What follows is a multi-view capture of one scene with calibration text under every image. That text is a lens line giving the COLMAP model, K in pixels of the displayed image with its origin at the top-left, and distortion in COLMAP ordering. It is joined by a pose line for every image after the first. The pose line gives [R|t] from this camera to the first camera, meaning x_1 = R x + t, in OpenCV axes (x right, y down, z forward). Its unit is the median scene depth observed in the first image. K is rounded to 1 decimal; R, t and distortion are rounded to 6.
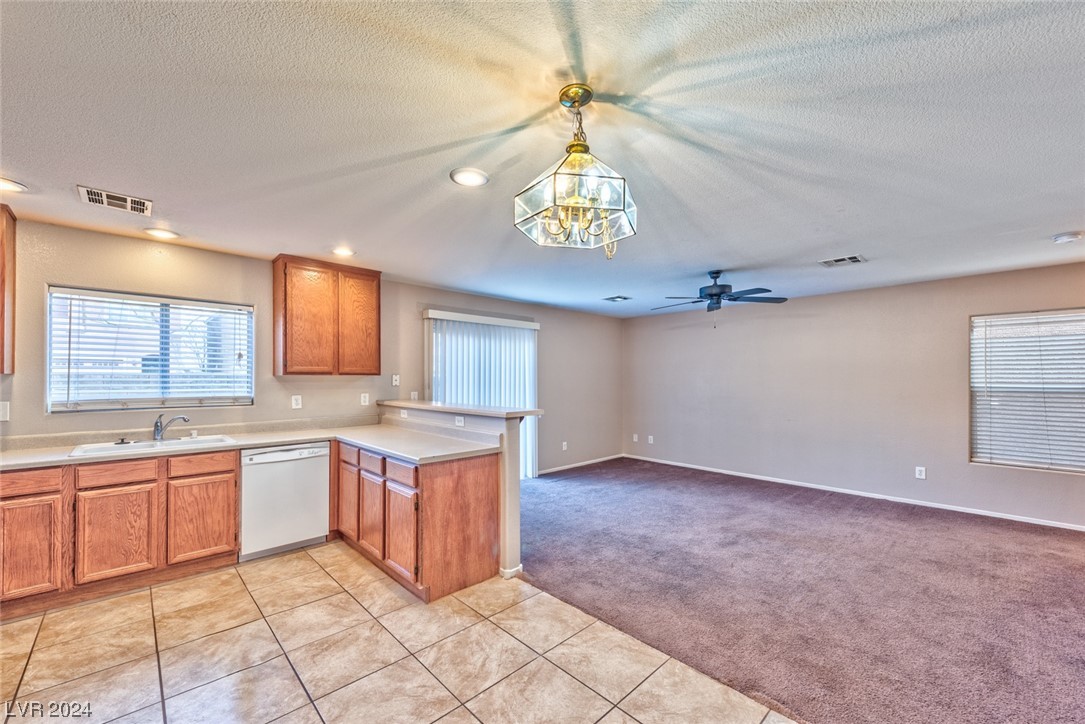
lens RADIAL K [[430.3, 0, 546.7], [0, 430.3, 369.3], [0, 0, 1]] dist [-0.000293, -0.000144]
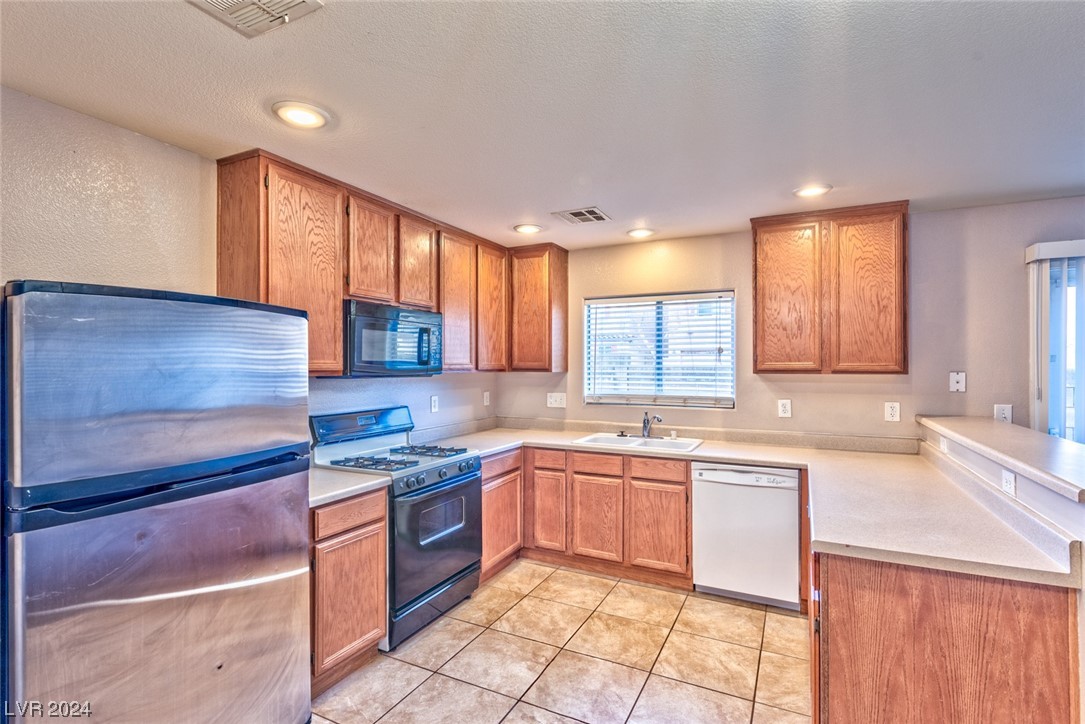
lens RADIAL K [[508.8, 0, 542.5], [0, 508.8, 362.0], [0, 0, 1]] dist [0.002483, -0.000469]
pose [[0.327356, -0.006583, -0.944878, 0.160390], [0.020086, 0.999798, -0.000007, -0.017866], [0.944688, -0.018976, 0.327422, 0.393120]]
